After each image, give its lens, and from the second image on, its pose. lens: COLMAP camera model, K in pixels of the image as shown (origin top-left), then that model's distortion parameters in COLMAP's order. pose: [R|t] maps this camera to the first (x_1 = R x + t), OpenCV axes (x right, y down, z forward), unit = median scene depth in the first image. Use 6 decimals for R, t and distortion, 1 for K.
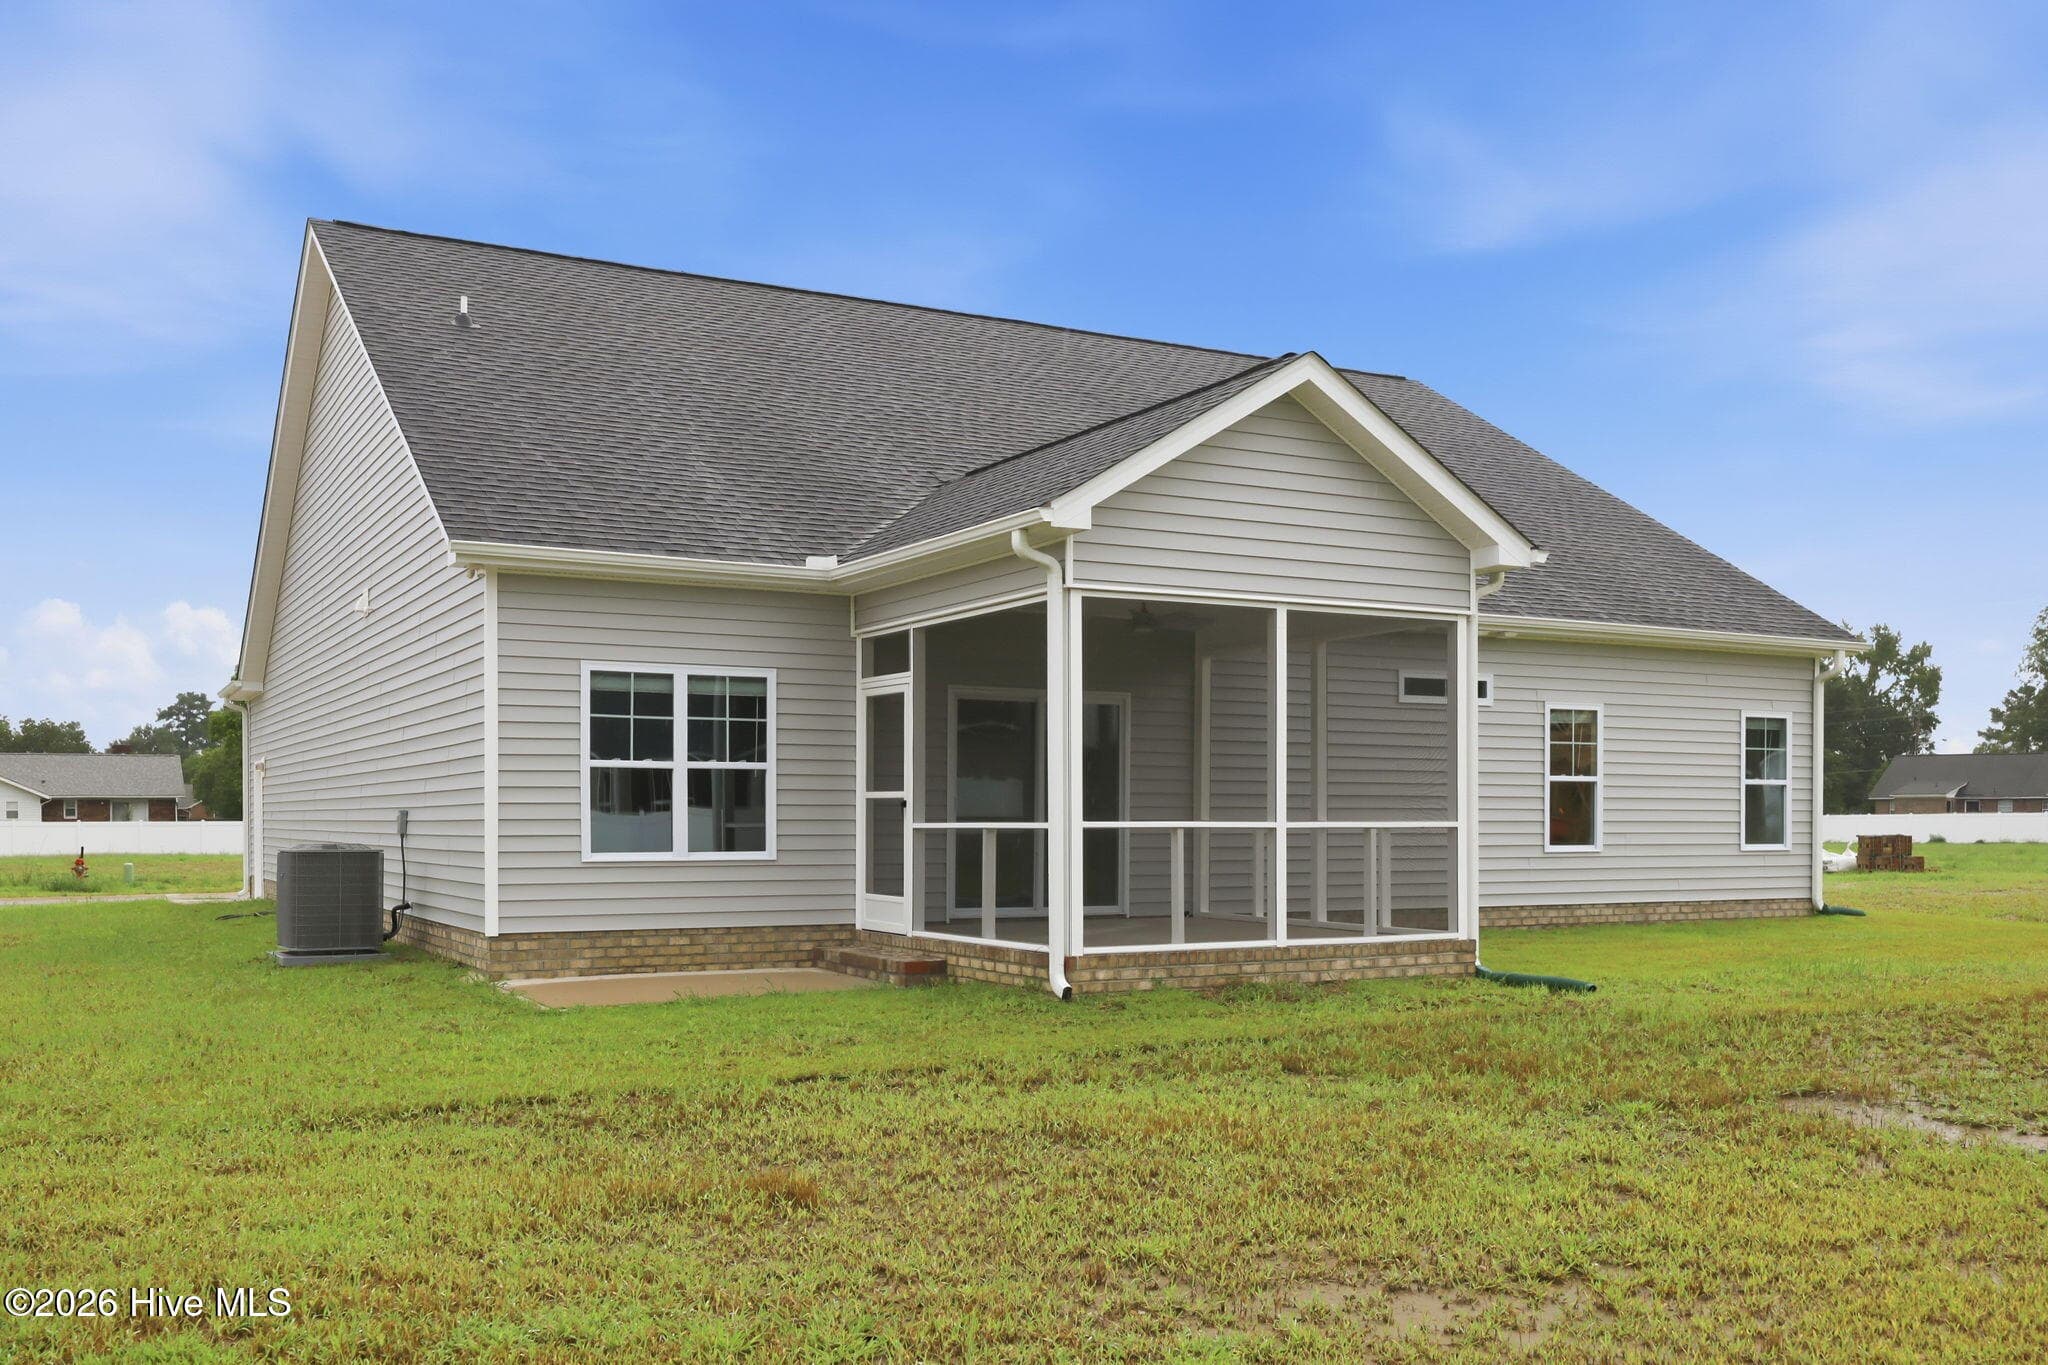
lens RADIAL K [[1864.0, 0, 1029.7], [0, 1864.0, 863.0], [0, 0, 1]] dist [-0.031225, 0.000000]
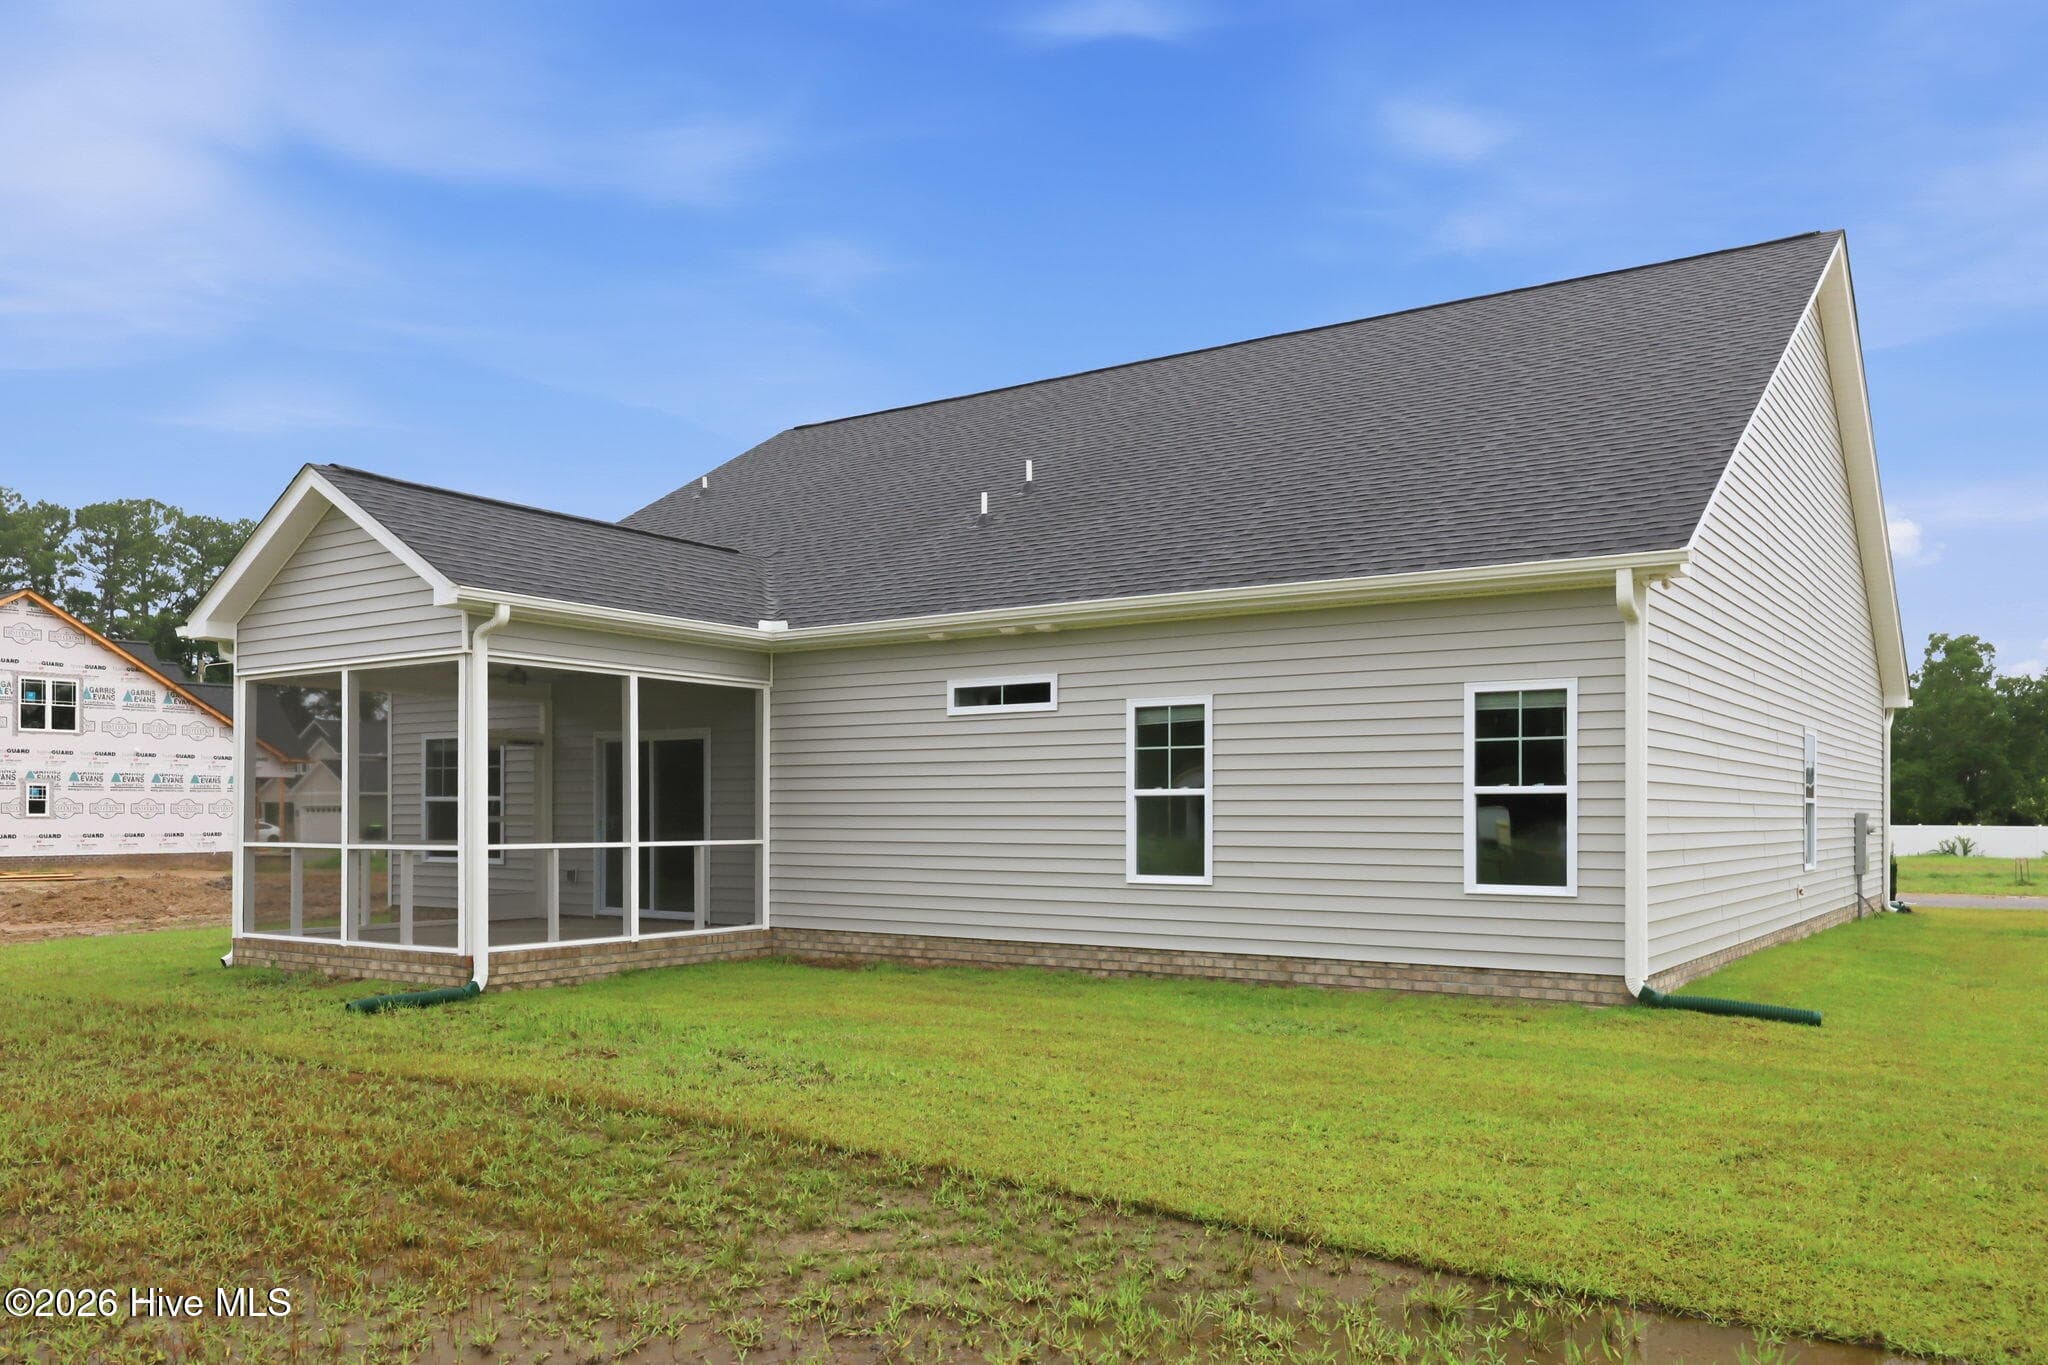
lens RADIAL K [[1551.6, 0, 1028.2], [0, 1551.6, 817.7], [0, 0, 1]] dist [-0.020147, 0.026617]
pose [[0.453256, 0.000046, -0.891380, 1.099617], [-0.020549, 0.999735, -0.010397, -0.033556], [0.891144, 0.023029, 0.453137, 0.825995]]
